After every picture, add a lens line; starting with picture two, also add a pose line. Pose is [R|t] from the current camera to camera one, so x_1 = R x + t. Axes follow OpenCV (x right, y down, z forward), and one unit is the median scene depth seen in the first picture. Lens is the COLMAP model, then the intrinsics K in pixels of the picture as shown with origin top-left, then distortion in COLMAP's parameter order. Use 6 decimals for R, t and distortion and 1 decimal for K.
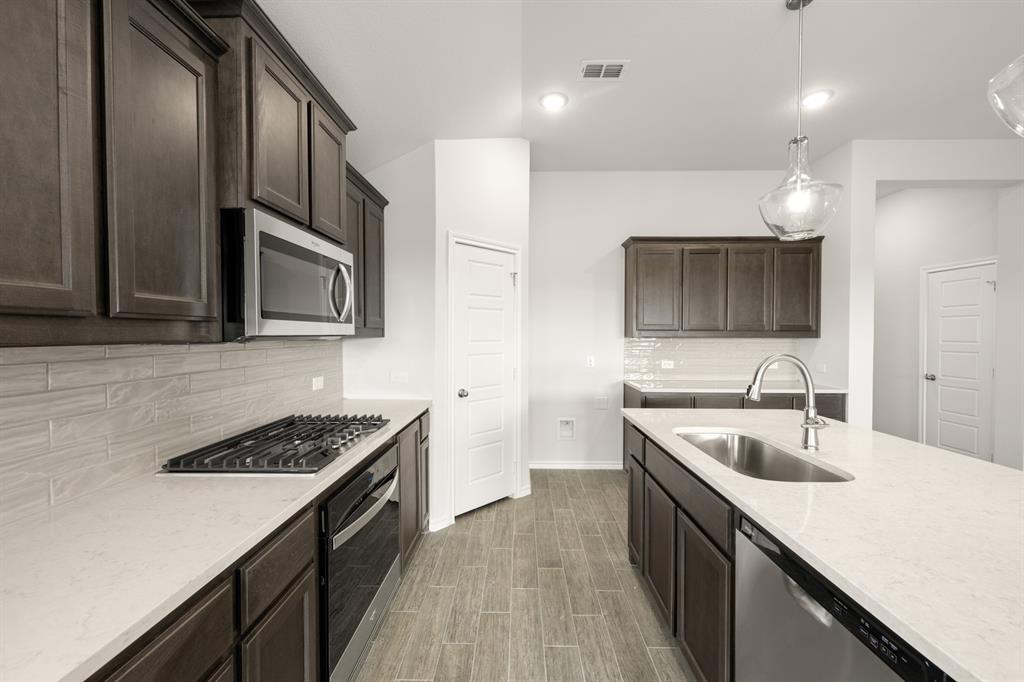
lens RADIAL K [[403.6, 0, 513.6], [0, 403.6, 338.1], [0, 0, 1]] dist [0.001502, -0.000098]
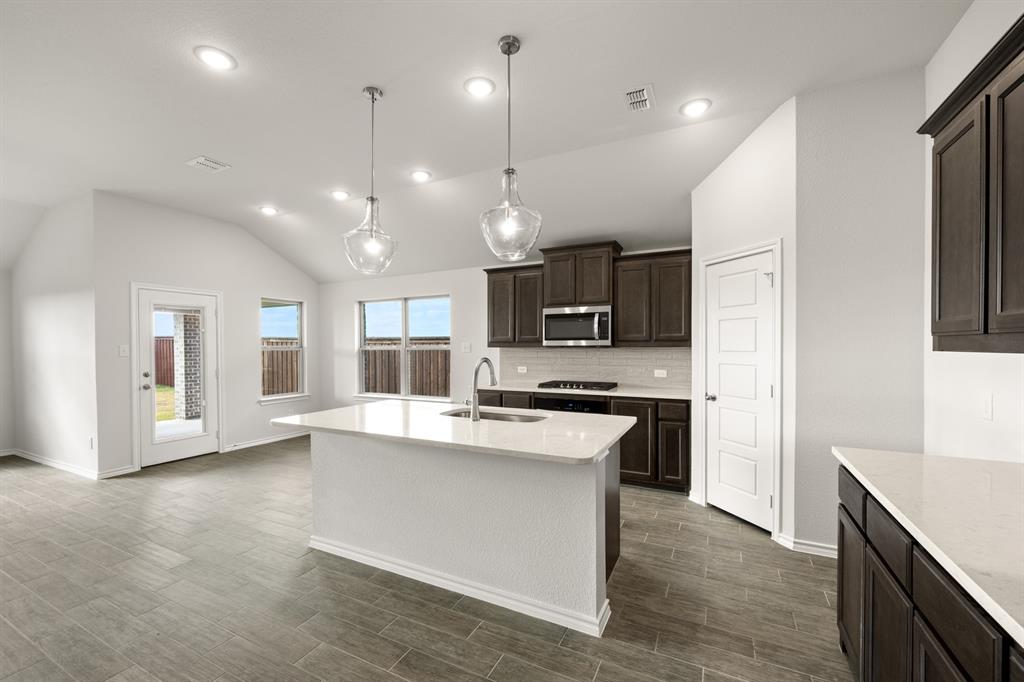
lens RADIAL K [[415.3, 0, 513.2], [0, 415.3, 349.8], [0, 0, 1]] dist [-0.002012, -0.000159]
pose [[-0.429161, 0.010387, -0.903168, 1.018737], [-0.006494, 0.999873, 0.014585, -0.007924], [0.903205, 0.012124, -0.429039, 0.879080]]
